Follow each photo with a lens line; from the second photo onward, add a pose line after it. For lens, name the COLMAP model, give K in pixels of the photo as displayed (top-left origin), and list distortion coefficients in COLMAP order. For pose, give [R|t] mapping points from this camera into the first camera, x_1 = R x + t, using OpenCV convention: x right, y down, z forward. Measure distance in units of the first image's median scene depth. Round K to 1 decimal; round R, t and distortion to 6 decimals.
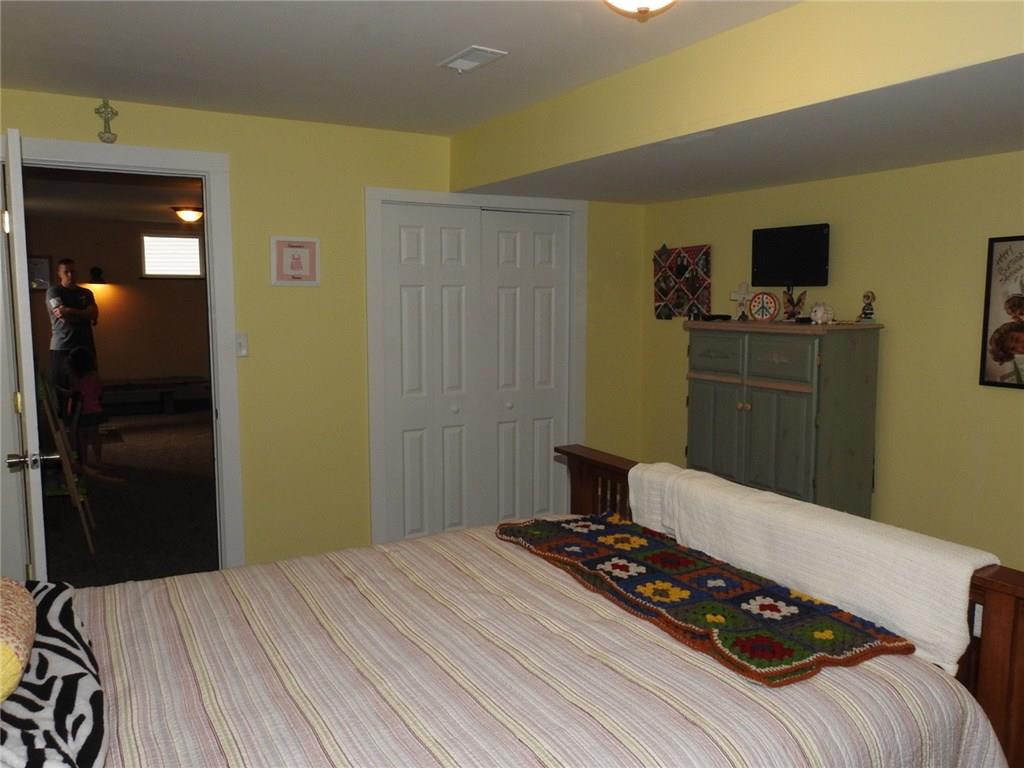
lens RADIAL K [[802.9, 0, 512.0], [0, 802.9, 384.0], [0, 0, 1]] dist [0.001033, 0.001034]
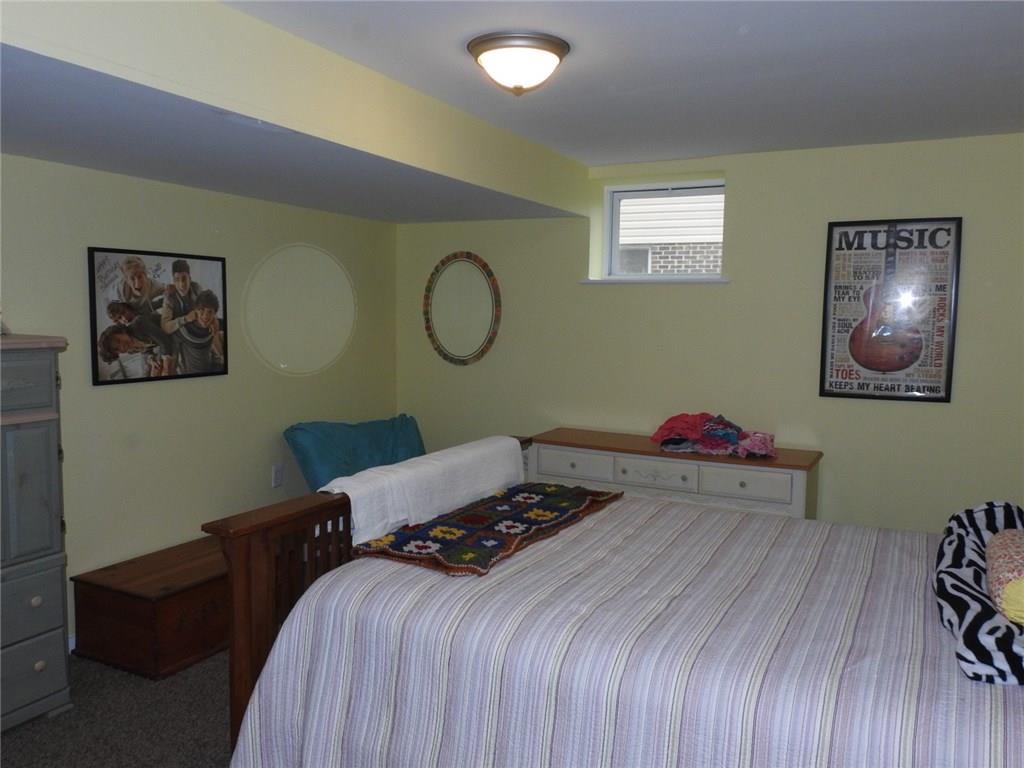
lens RADIAL K [[802.9, 0, 512.0], [0, 802.9, 384.0], [0, 0, 1]] dist [0.001033, 0.001034]
pose [[-0.551411, -0.086832, 0.829703, -0.619677], [0.077594, 0.984918, 0.154644, -0.127216], [-0.830618, 0.149652, -0.536357, 1.158993]]
